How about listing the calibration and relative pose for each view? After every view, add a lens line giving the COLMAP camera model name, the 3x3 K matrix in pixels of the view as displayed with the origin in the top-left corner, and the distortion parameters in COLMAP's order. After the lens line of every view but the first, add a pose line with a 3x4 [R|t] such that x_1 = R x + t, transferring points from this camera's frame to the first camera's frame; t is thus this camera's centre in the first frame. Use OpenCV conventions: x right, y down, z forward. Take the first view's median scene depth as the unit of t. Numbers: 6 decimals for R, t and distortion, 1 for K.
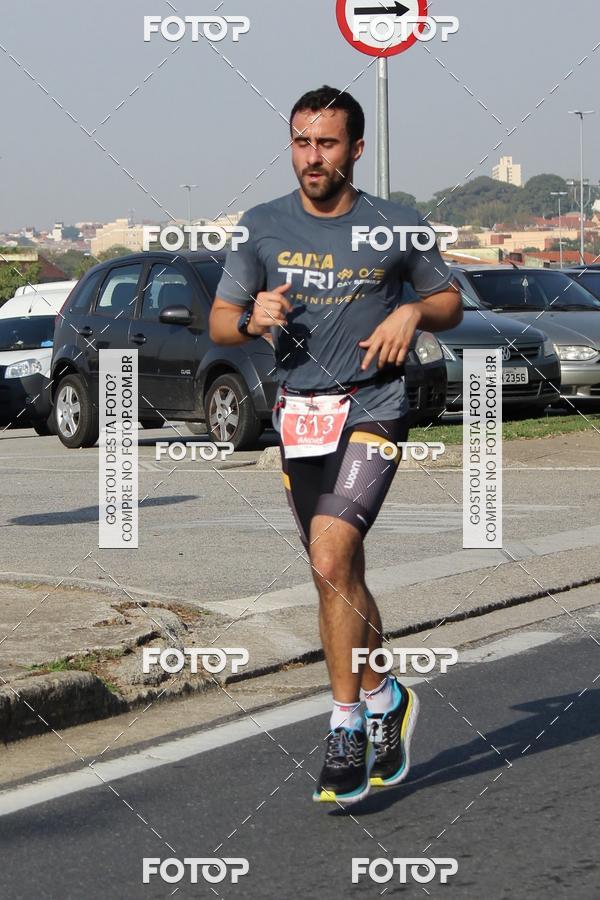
lens RADIAL K [[3871.2, 0, 300.2], [0, 3871.2, 450.6], [0, 0, 1]] dist [0.160596, 4.939516]
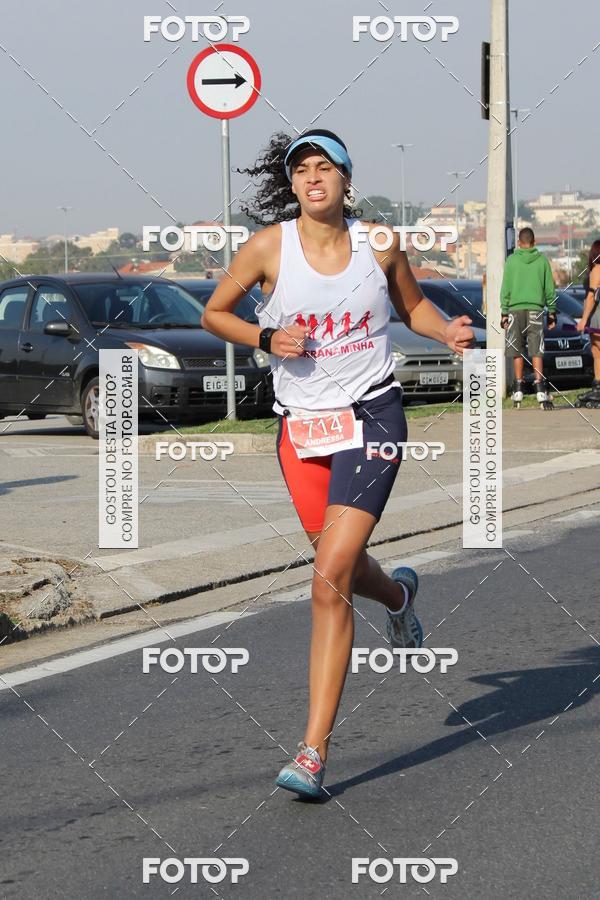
lens RADIAL K [[3557.0, 0, 301.2], [0, 3557.0, 449.6], [0, 0, 1]] dist [0.099187, -3.048757]
pose [[0.999269, -0.004349, 0.037983, 0.002803], [0.004187, 0.999982, 0.004338, -0.001791], [-0.038001, -0.004176, 0.999269, -0.183002]]
